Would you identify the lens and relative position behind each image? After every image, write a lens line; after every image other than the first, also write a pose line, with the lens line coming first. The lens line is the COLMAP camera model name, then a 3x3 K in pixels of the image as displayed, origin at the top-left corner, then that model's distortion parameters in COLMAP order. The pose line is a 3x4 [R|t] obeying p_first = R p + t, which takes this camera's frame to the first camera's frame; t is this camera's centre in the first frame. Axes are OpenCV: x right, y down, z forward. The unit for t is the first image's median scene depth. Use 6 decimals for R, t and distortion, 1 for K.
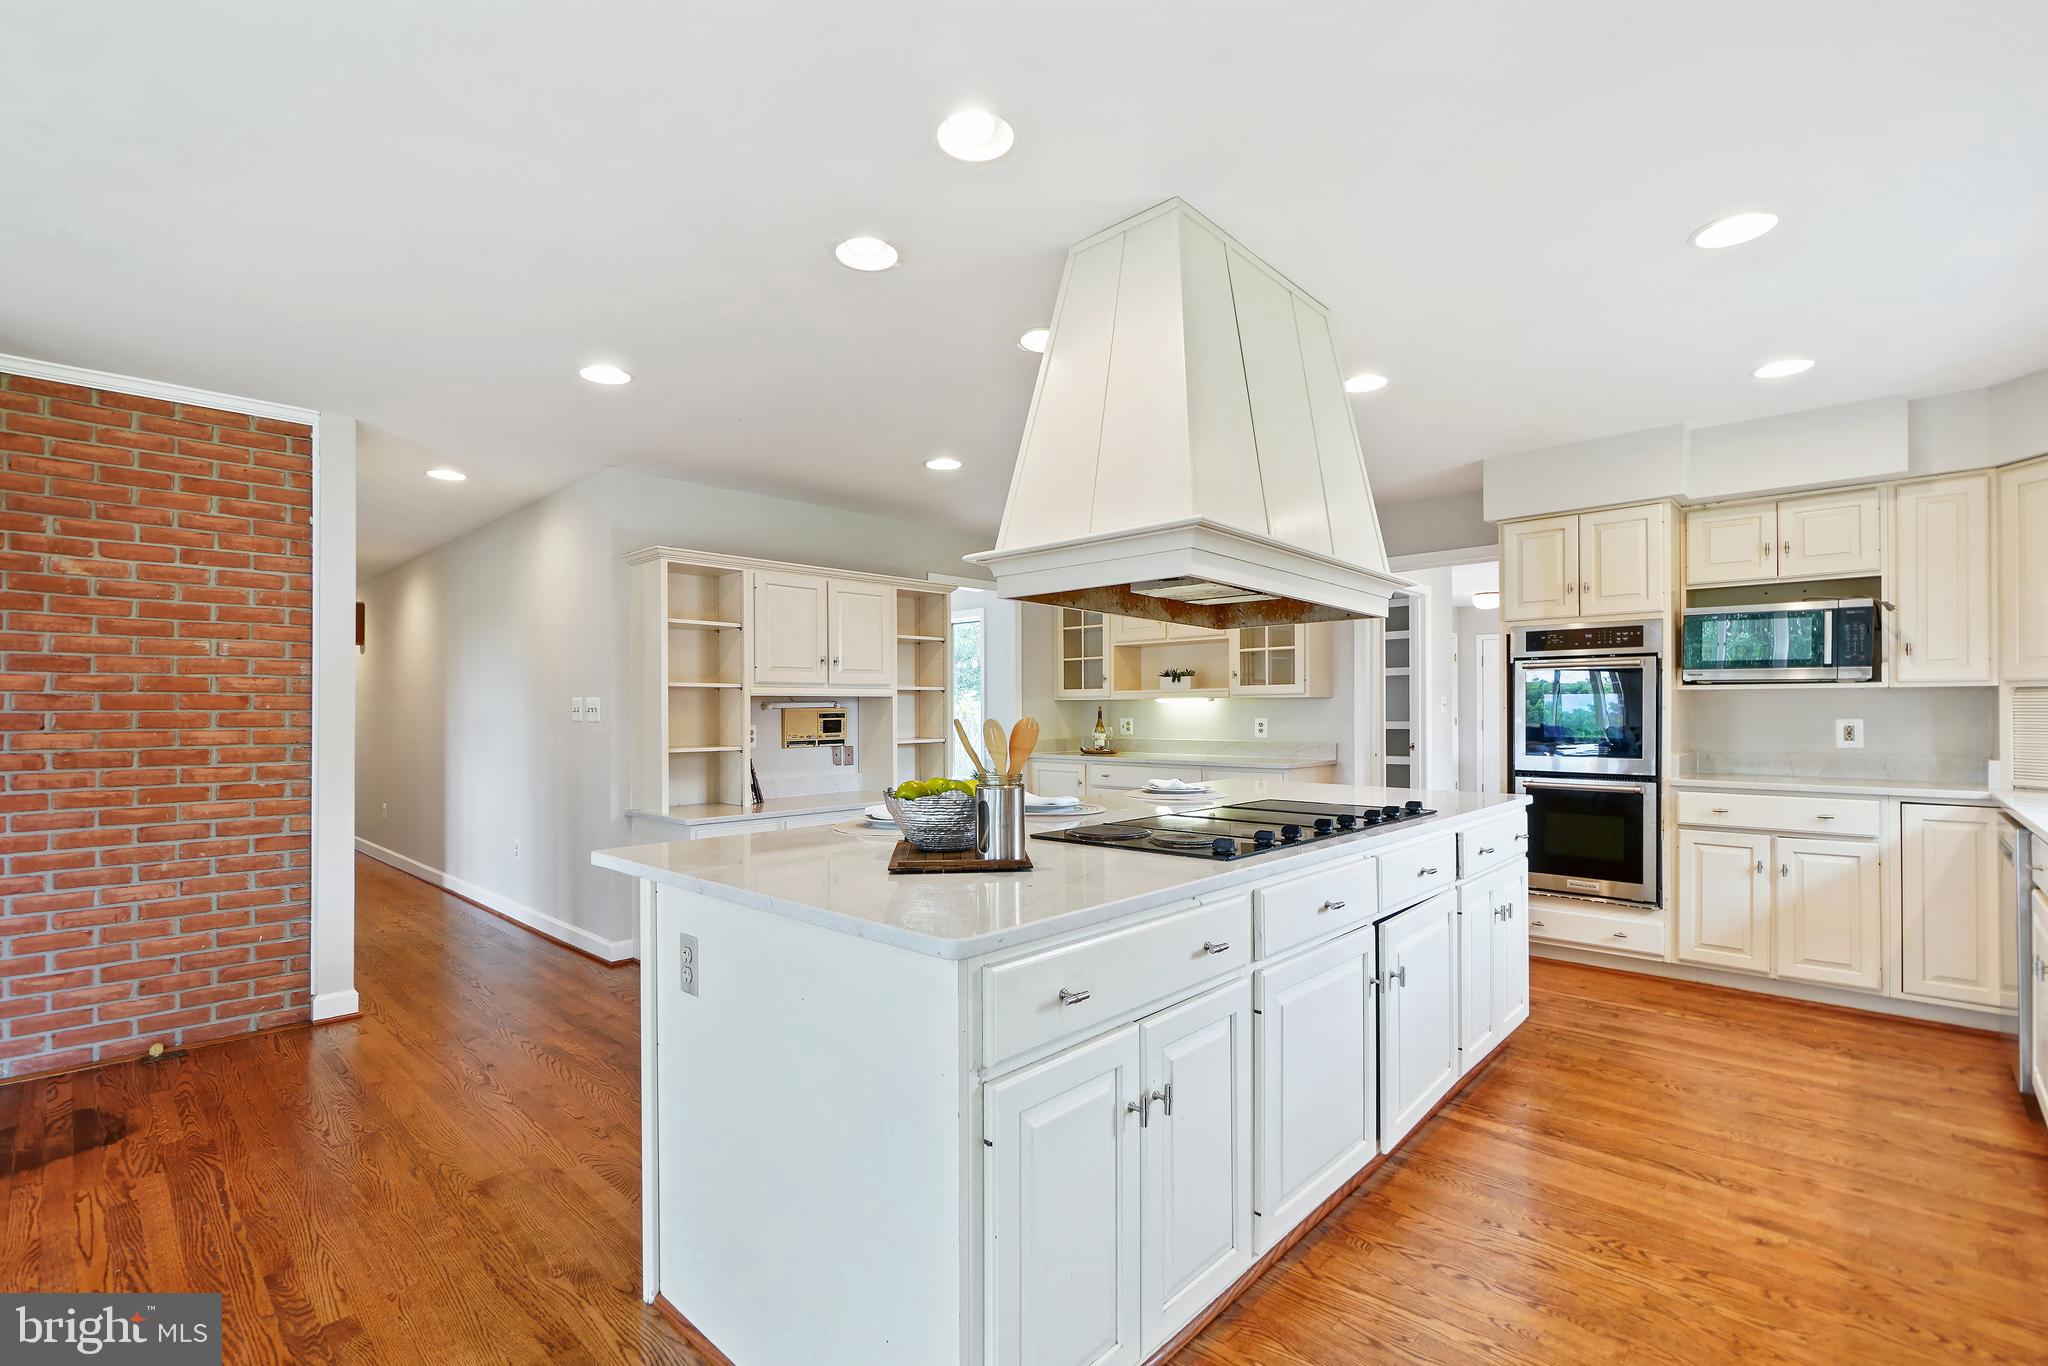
lens RADIAL K [[915.4, 0, 1020.1], [0, 915.4, 716.4], [0, 0, 1]] dist [0.016486, -0.000325]
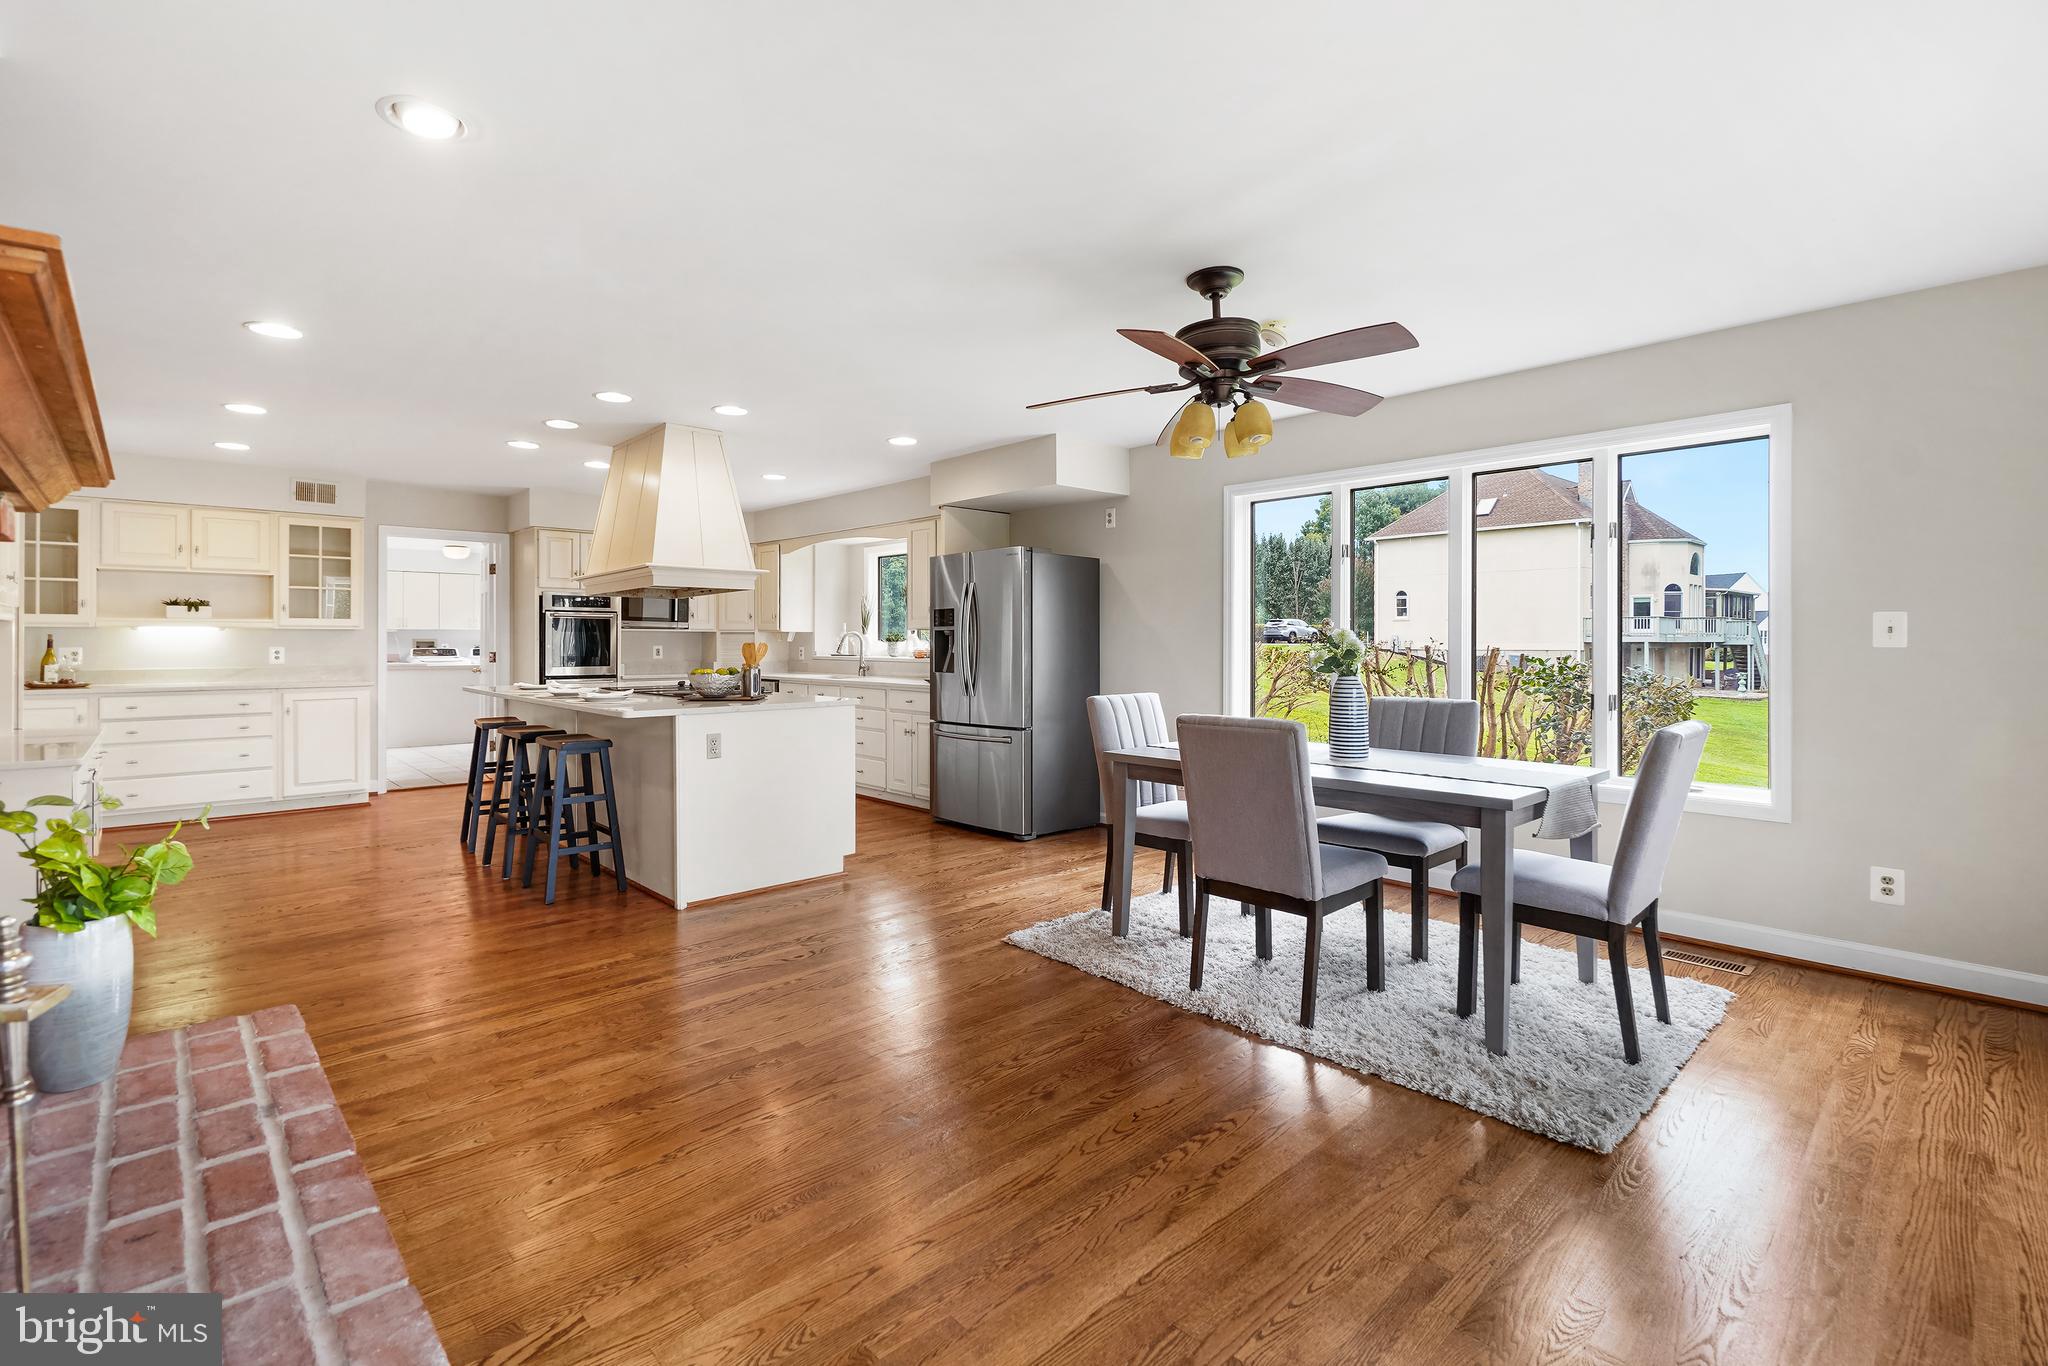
lens RADIAL K [[915.4, 0, 984.3], [0, 915.4, 649.1], [0, 0, 1]] dist [0.016486, -0.000325]
pose [[0.093856, -0.003758, 0.995579, -1.075856], [0.003539, 0.999988, 0.003441, 0.005479], [-0.995580, 0.003201, 0.093868, 0.038998]]
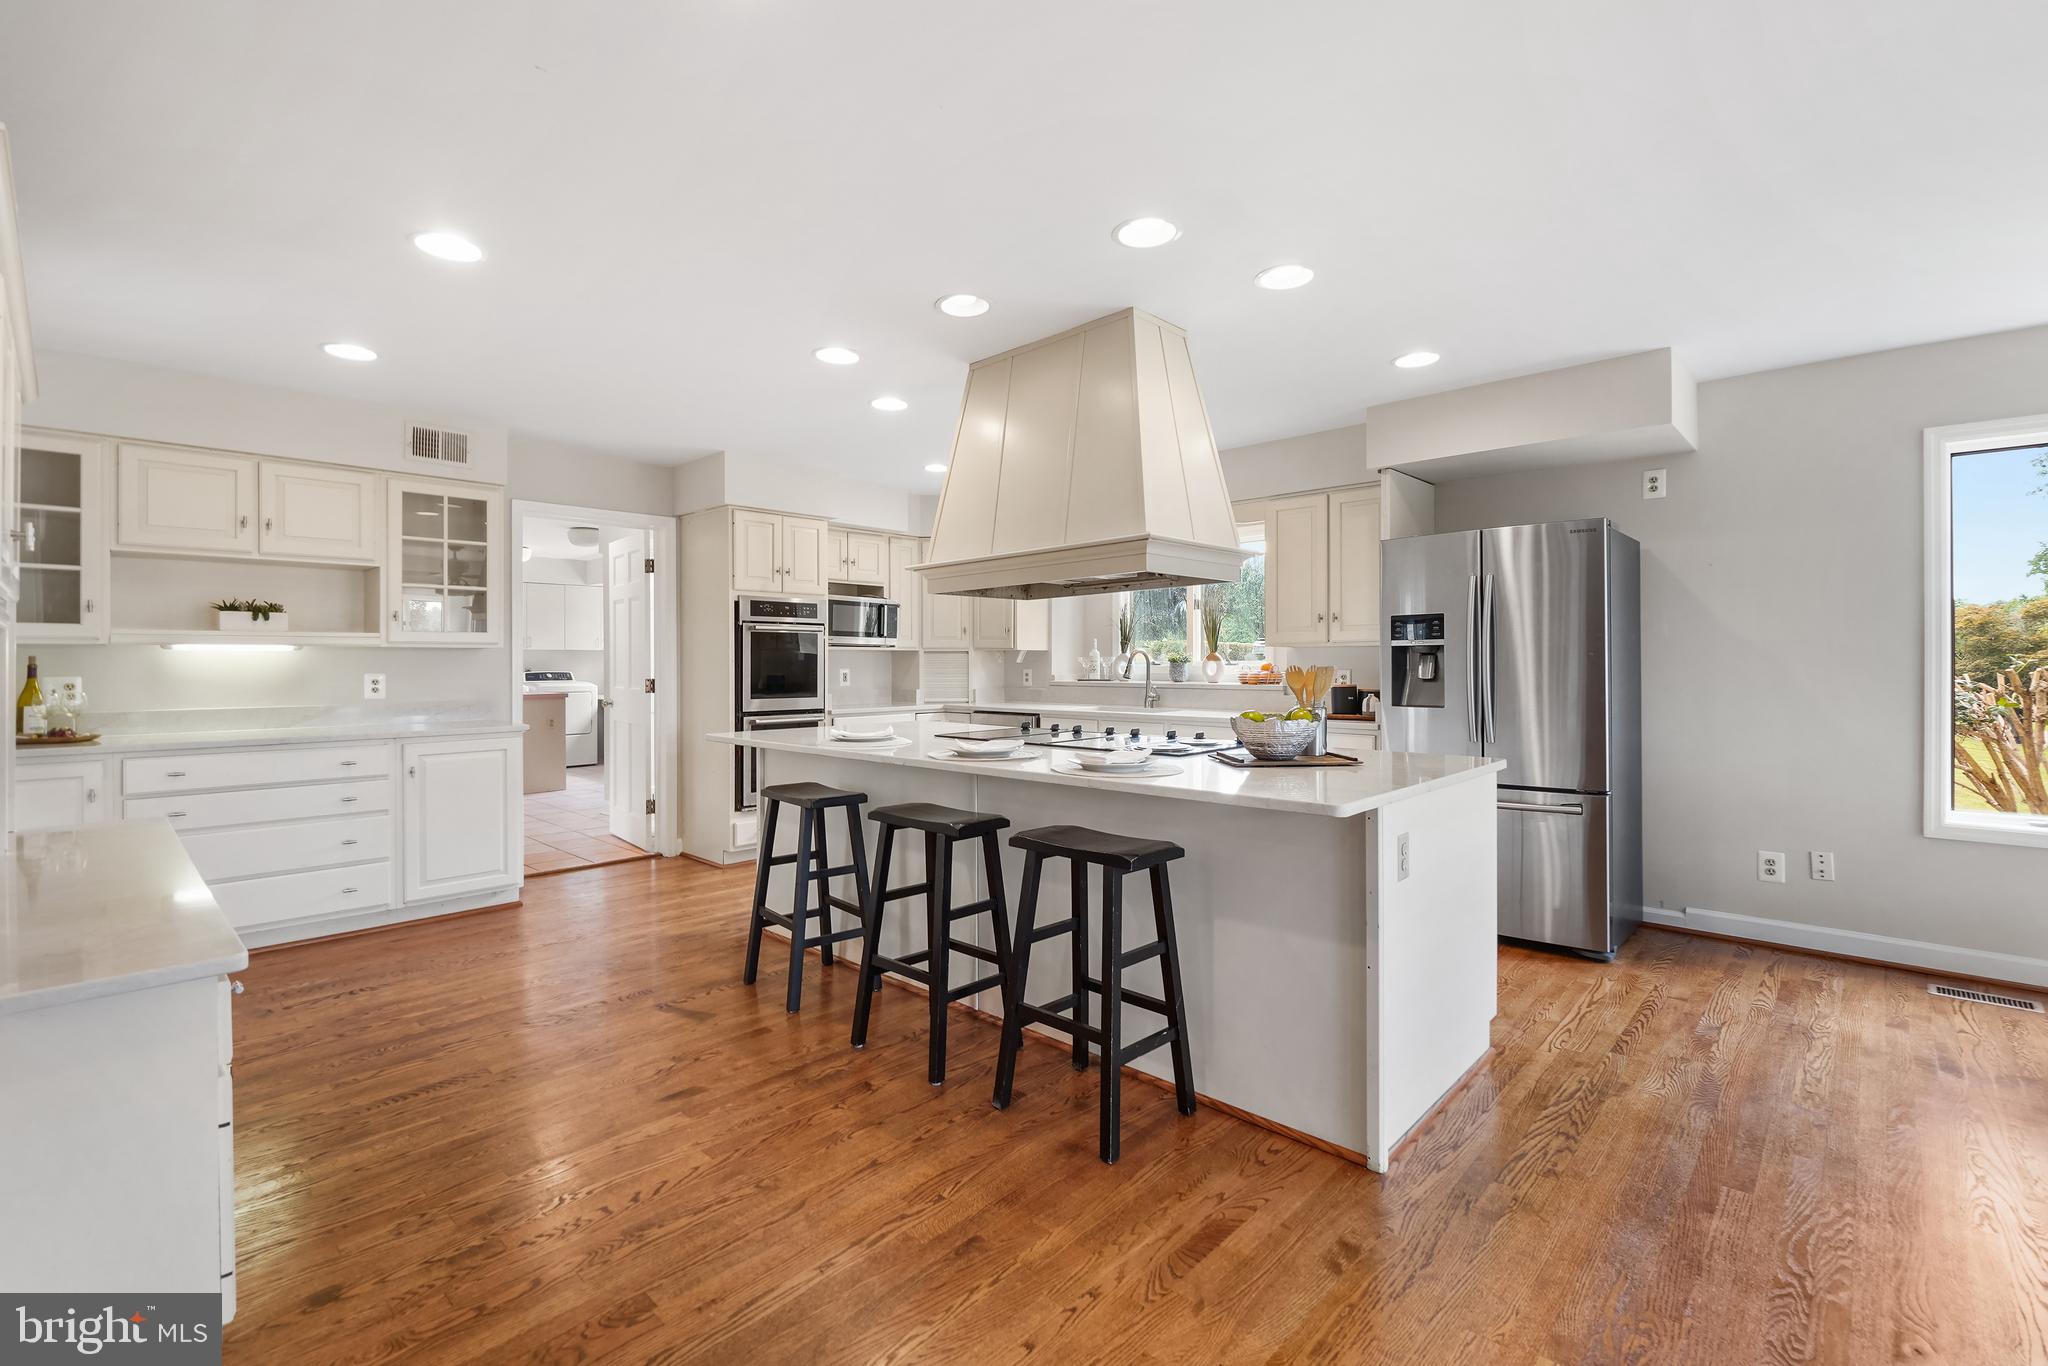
lens RADIAL K [[915.4, 0, 1019.5], [0, 915.4, 666.6], [0, 0, 1]] dist [0.016486, -0.000325]
pose [[0.021150, -0.001667, 0.999775, -0.677293], [0.007526, 0.999971, 0.001508, -0.001428], [-0.999748, 0.007493, 0.021162, 0.610319]]
